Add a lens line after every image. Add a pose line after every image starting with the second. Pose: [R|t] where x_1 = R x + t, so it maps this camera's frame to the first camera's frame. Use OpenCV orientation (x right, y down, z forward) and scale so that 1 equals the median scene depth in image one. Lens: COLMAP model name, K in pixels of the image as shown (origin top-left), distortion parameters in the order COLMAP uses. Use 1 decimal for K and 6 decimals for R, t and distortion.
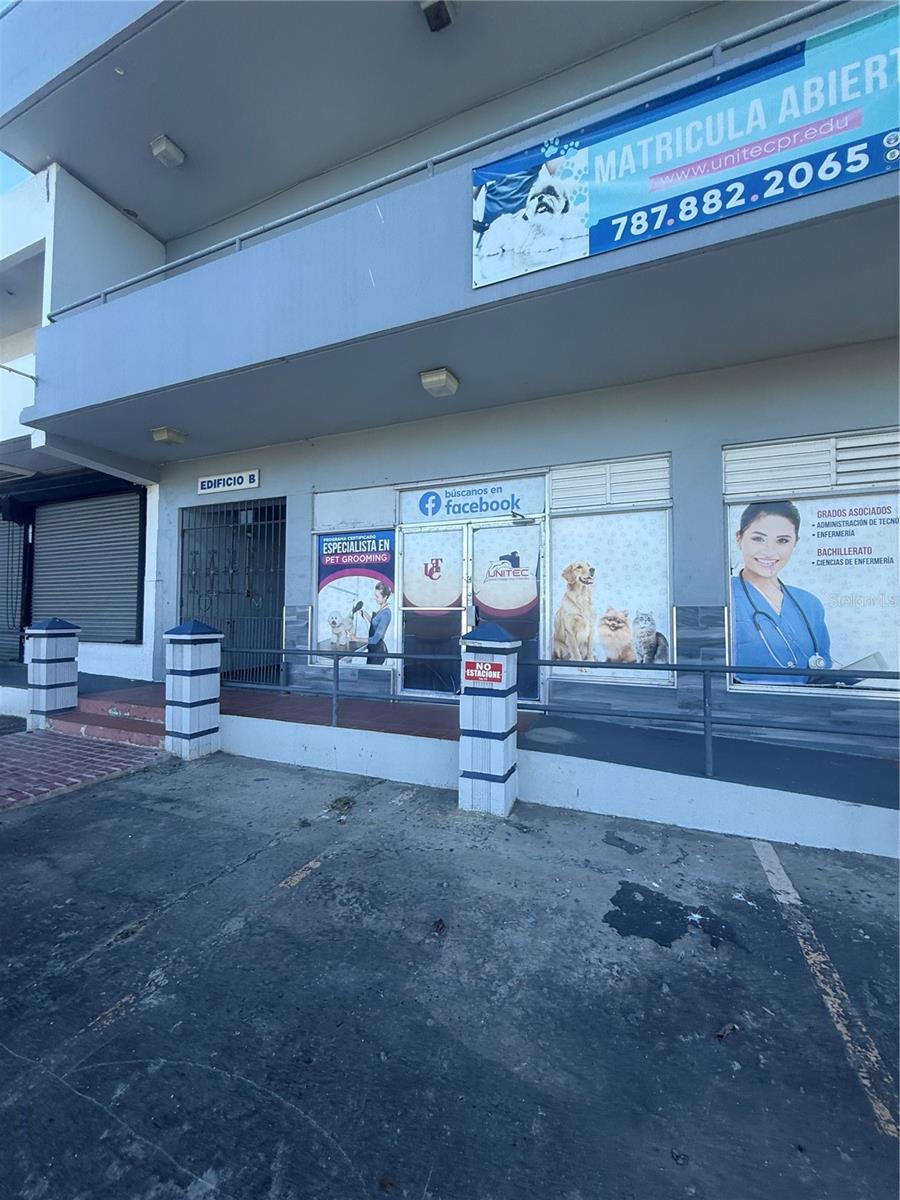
lens RADIAL K [[477.9, 0, 450.6], [0, 477.9, 595.8], [0, 0, 1]] dist [-0.001946, 0.000515]
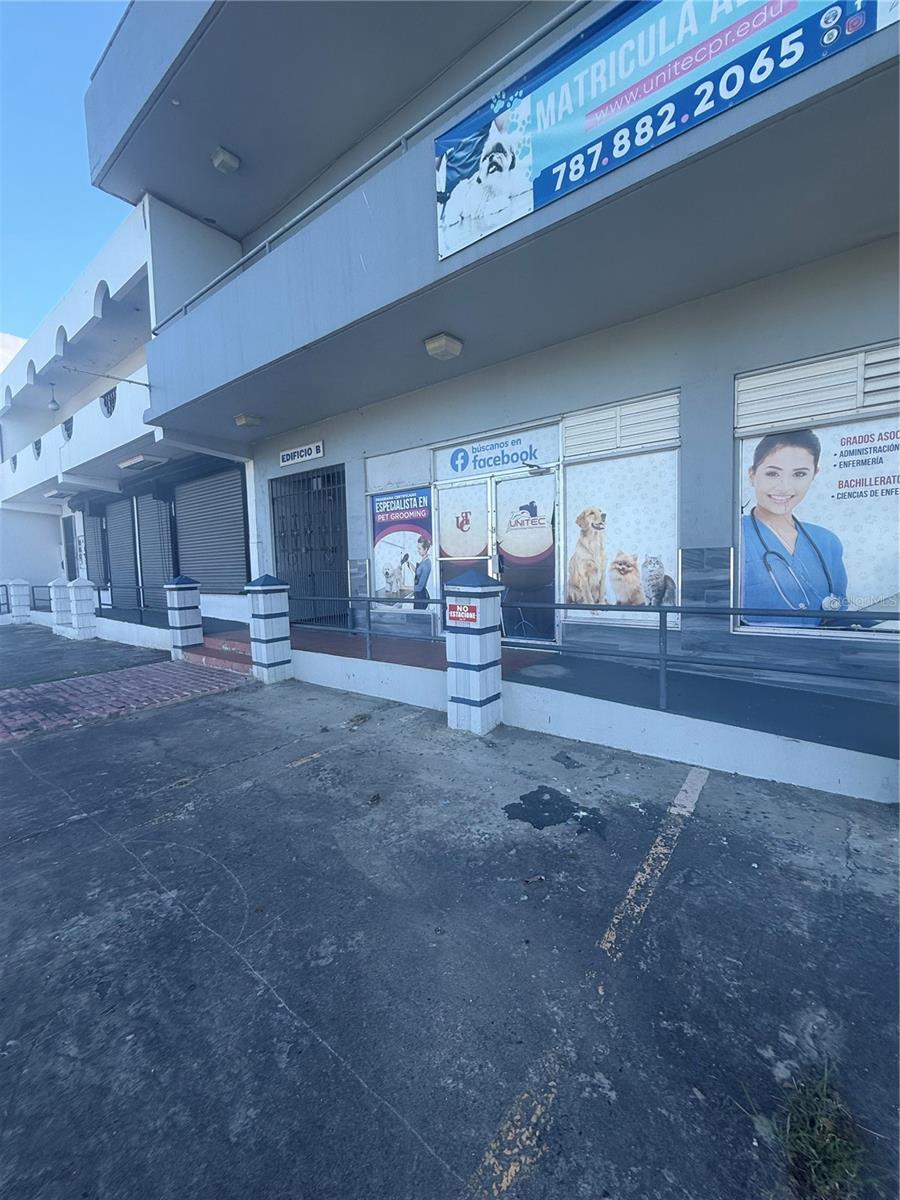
lens RADIAL K [[477.9, 0, 449.7], [0, 477.9, 596.2], [0, 0, 1]] dist [-0.001946, 0.000515]
pose [[0.967054, -0.012136, -0.254283, 0.248725], [0.039361, 0.993979, 0.102252, -0.000420], [0.251511, -0.108892, 0.961709, -0.082747]]
